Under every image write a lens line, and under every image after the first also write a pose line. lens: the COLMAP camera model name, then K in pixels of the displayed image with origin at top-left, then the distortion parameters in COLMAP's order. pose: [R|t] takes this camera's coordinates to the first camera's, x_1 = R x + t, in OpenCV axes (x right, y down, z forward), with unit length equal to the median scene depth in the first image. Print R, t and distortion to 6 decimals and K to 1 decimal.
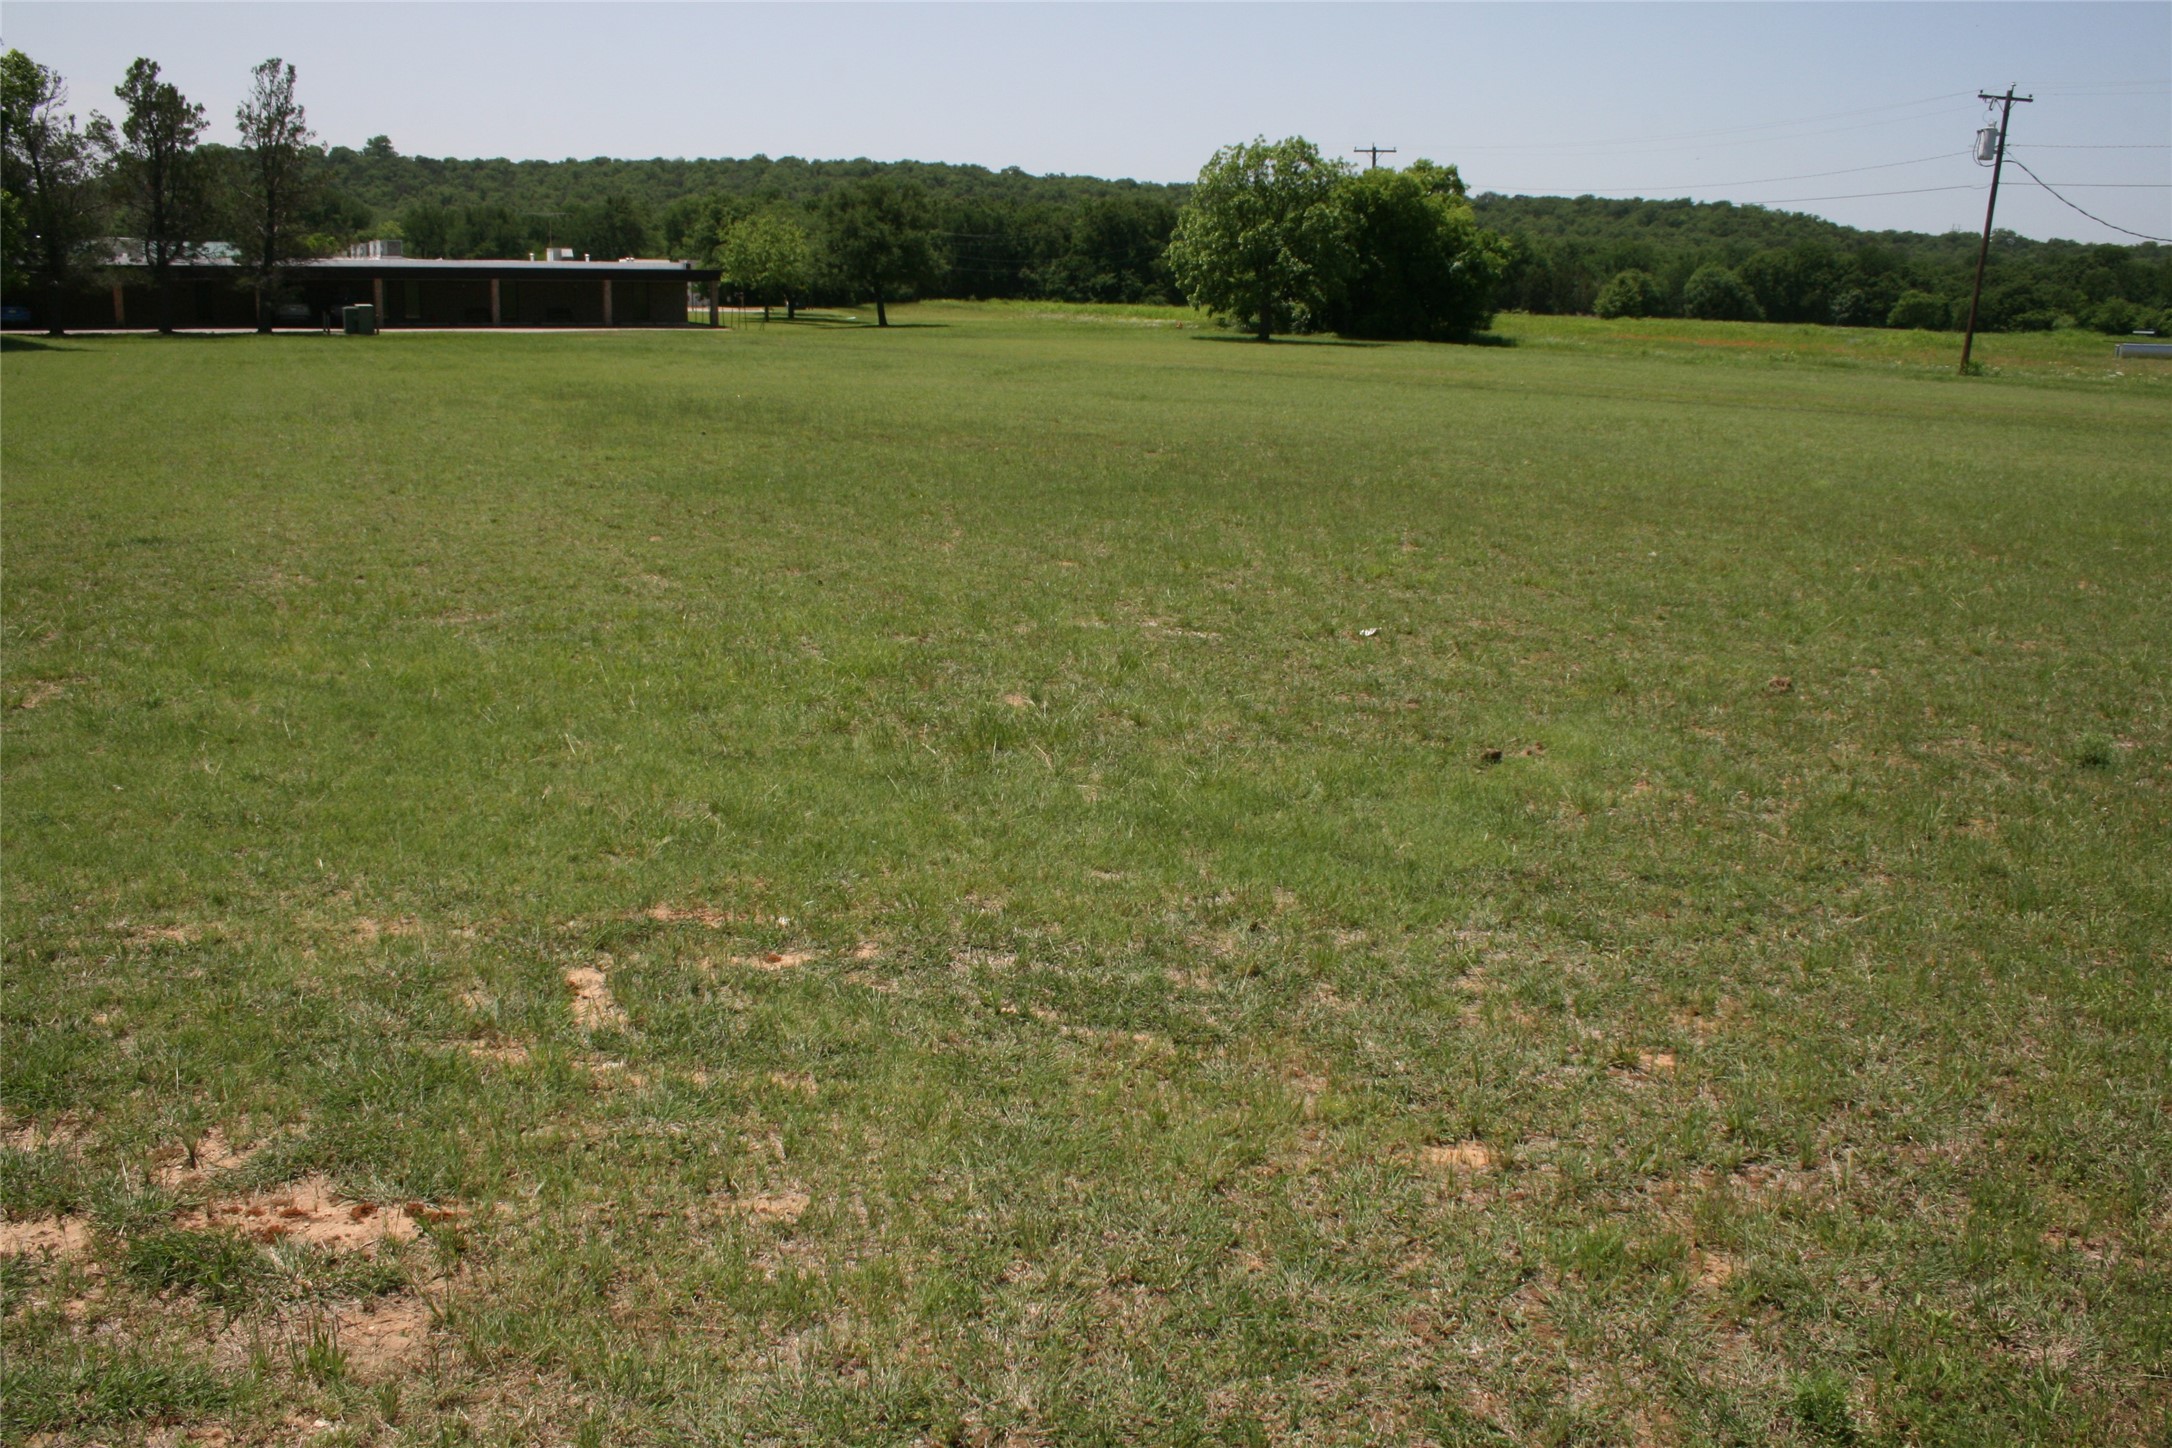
lens RADIAL K [[1799.6, 0, 1088.4], [0, 1799.6, 736.0], [0, 0, 1]] dist [-0.165665, 0.138745]
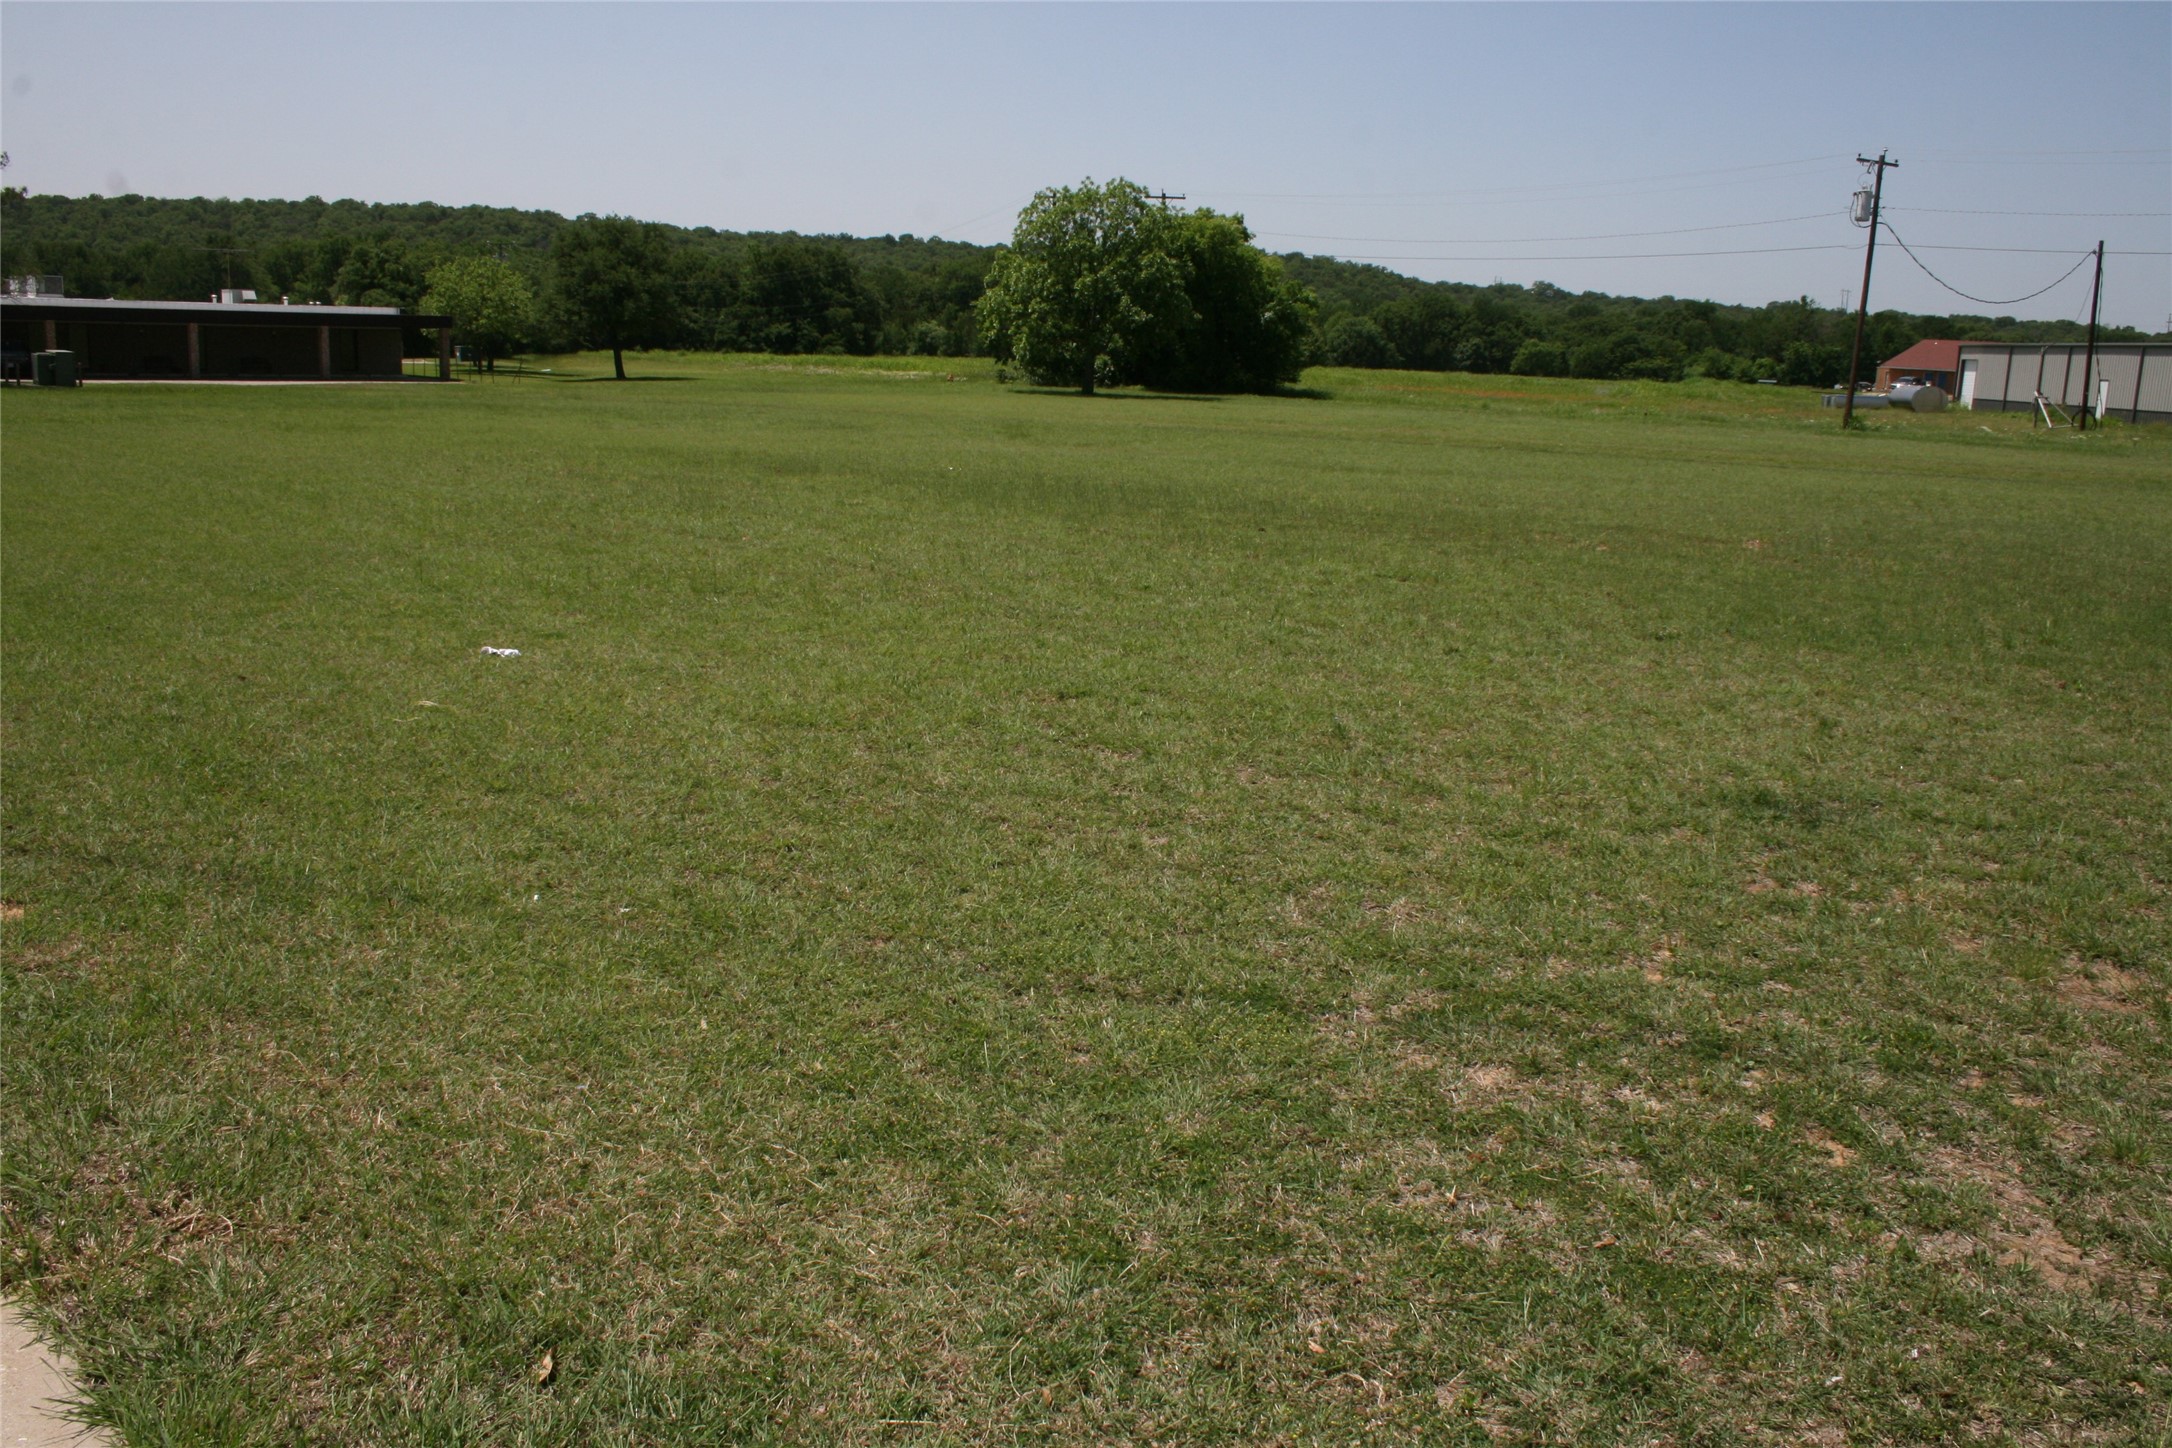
lens RADIAL K [[1799.6, 0, 1088.4], [0, 1799.6, 736.0], [0, 0, 1]] dist [-0.165665, 0.138745]
pose [[0.970233, -0.041725, 0.238551, -0.116942], [0.048060, 0.998628, -0.020797, -0.018159], [-0.237356, 0.031642, 0.970907, 0.072801]]
